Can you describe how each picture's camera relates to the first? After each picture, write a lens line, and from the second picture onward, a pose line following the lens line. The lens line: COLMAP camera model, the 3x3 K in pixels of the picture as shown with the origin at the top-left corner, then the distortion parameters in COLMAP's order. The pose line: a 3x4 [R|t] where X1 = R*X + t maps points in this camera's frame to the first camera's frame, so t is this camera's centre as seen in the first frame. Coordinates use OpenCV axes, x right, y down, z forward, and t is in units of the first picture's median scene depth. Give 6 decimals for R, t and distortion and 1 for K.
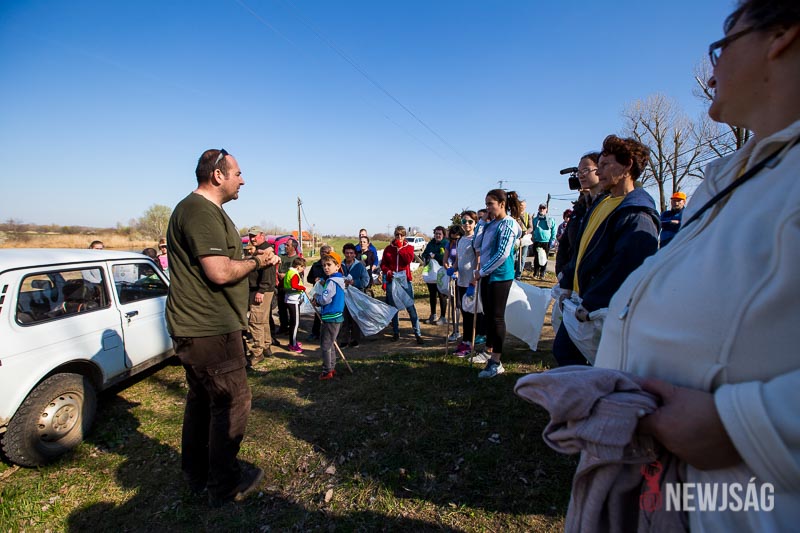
lens RADIAL K [[380.2, 0, 400.0], [0, 380.2, 266.5], [0, 0, 1]] dist [-0.028173, 0.000015]
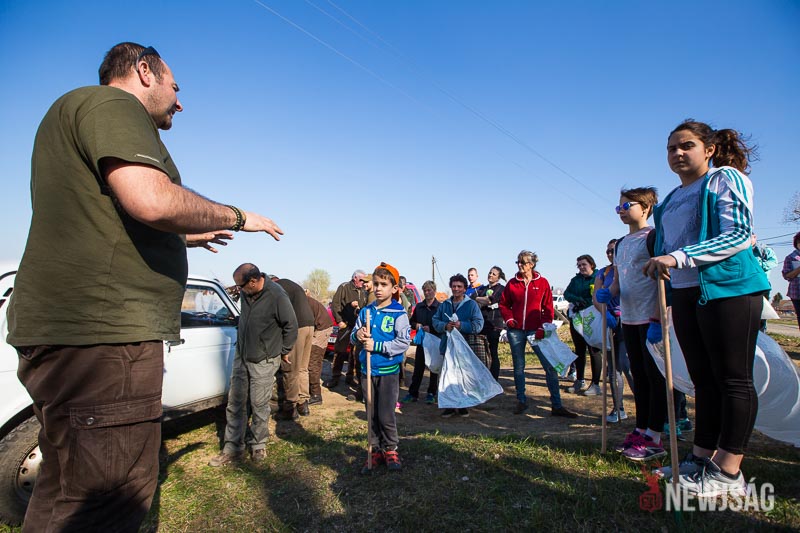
lens RADIAL K [[380.2, 0, 400.0], [0, 380.2, 266.5], [0, 0, 1]] dist [-0.028173, 0.000015]
pose [[0.935479, -0.016962, -0.352974, 0.029700], [-0.039635, 0.987508, -0.152499, 0.045336], [0.351152, 0.156650, 0.923121, 0.245432]]
